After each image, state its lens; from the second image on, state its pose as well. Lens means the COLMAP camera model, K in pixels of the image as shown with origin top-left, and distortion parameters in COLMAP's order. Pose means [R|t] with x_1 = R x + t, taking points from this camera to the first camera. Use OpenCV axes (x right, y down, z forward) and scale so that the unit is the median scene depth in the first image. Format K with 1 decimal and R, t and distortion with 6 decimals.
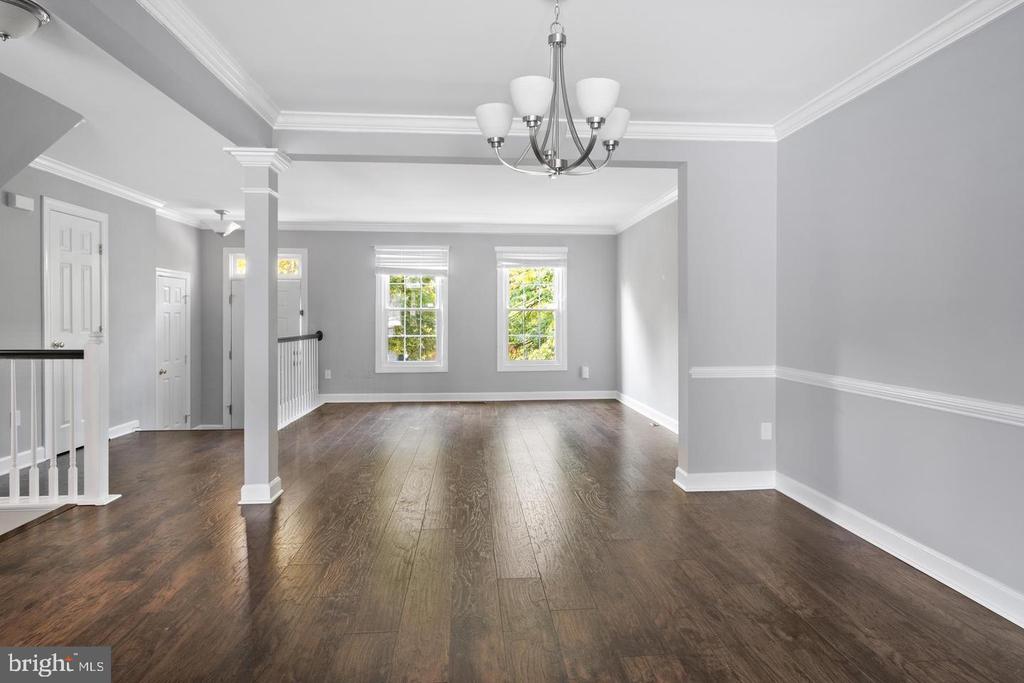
lens RADIAL K [[560.1, 0, 513.4], [0, 560.1, 325.3], [0, 0, 1]] dist [-0.002318, 0.000690]
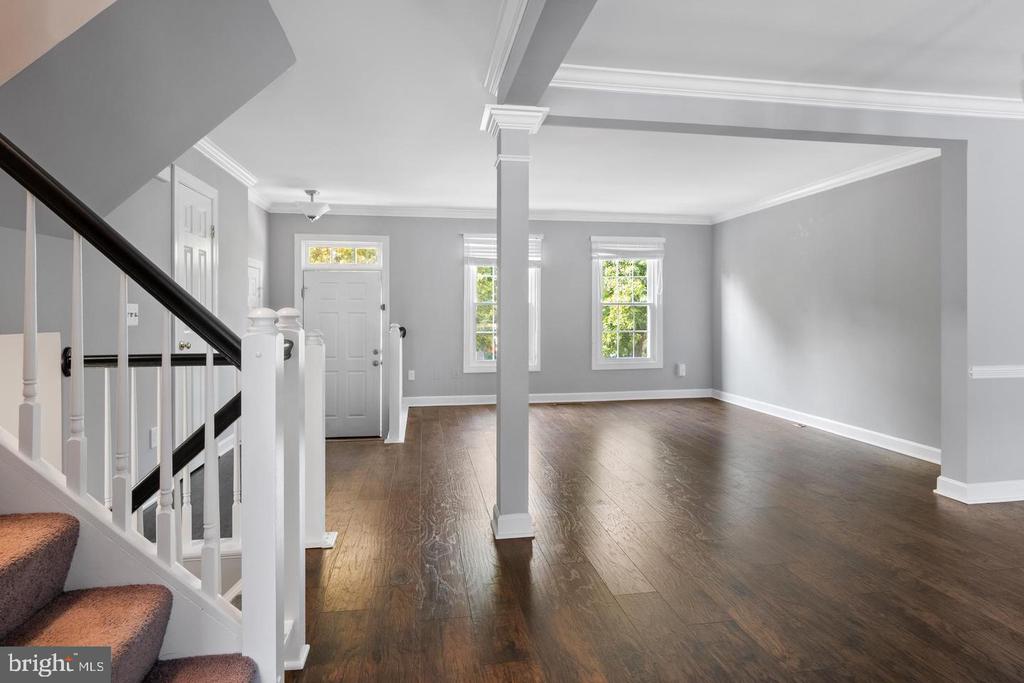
lens RADIAL K [[560.1, 0, 513.4], [0, 560.1, 325.3], [0, 0, 1]] dist [-0.002318, 0.000690]
pose [[0.995879, -0.003389, 0.090629, -0.249174], [0.002509, 0.999949, 0.009819, -0.001641], [-0.090658, -0.009551, 0.995836, 0.081931]]
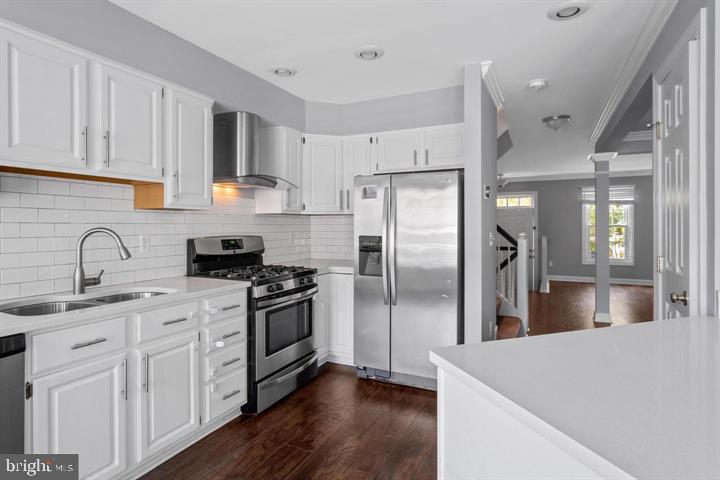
lens RADIAL K [[393.8, 0, 361.0], [0, 393.8, 228.6], [0, 0, 1]] dist [-0.002318, 0.000690]
pose [[0.870727, -0.003148, -0.491757, -0.243675], [-0.002614, 0.999936, -0.011030, -0.005478], [0.491760, 0.010889, 0.870663, -0.335426]]
